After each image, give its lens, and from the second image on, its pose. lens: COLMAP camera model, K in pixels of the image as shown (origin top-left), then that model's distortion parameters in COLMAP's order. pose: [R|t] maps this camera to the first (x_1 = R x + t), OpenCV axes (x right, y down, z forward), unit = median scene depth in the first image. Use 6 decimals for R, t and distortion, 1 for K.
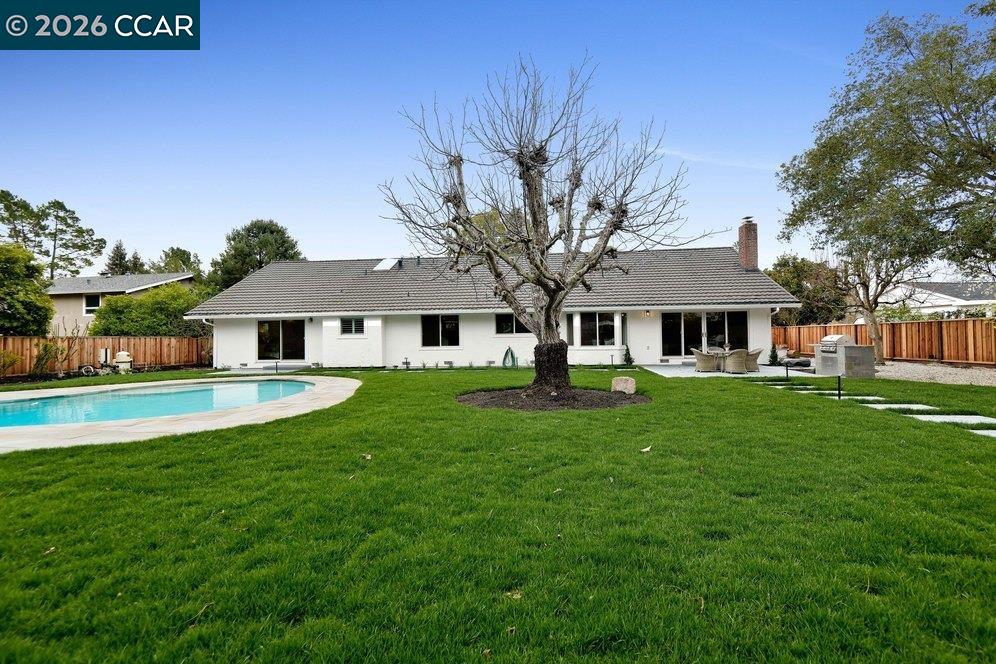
lens RADIAL K [[476.8, 0, 501.2], [0, 476.8, 331.9], [0, 0, 1]] dist [0.002858, -0.000351]
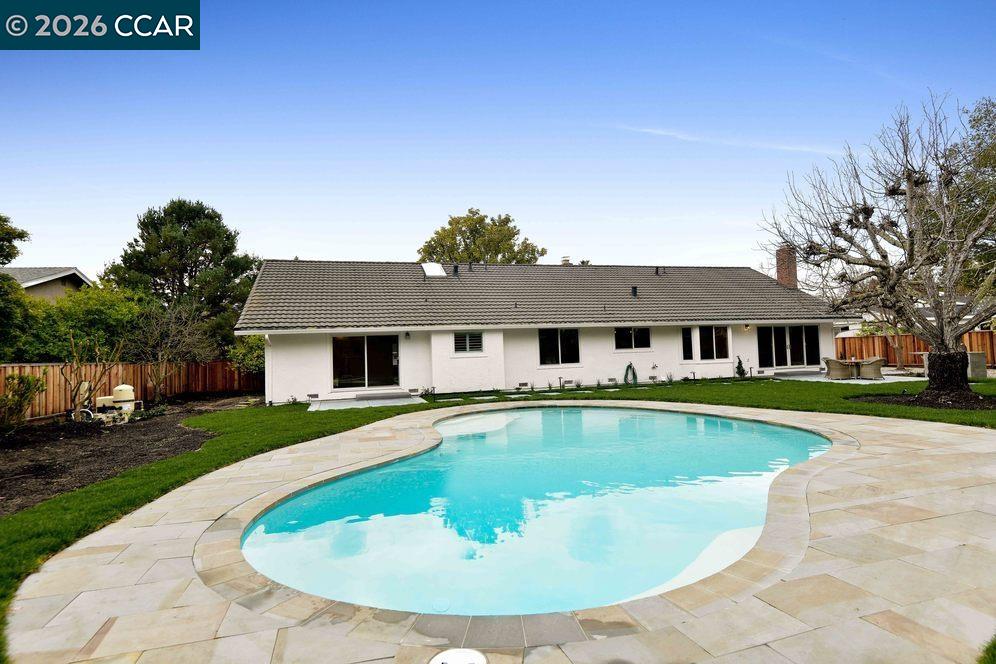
lens RADIAL K [[544.8, 0, 500.0], [0, 544.8, 328.5], [0, 0, 1]] dist [0.025051, 0.000311]
pose [[0.921971, -0.000236, 0.387258, -0.630868], [0.017139, 0.999045, -0.040194, 0.003029], [-0.386879, 0.043695, 0.921095, 0.095089]]
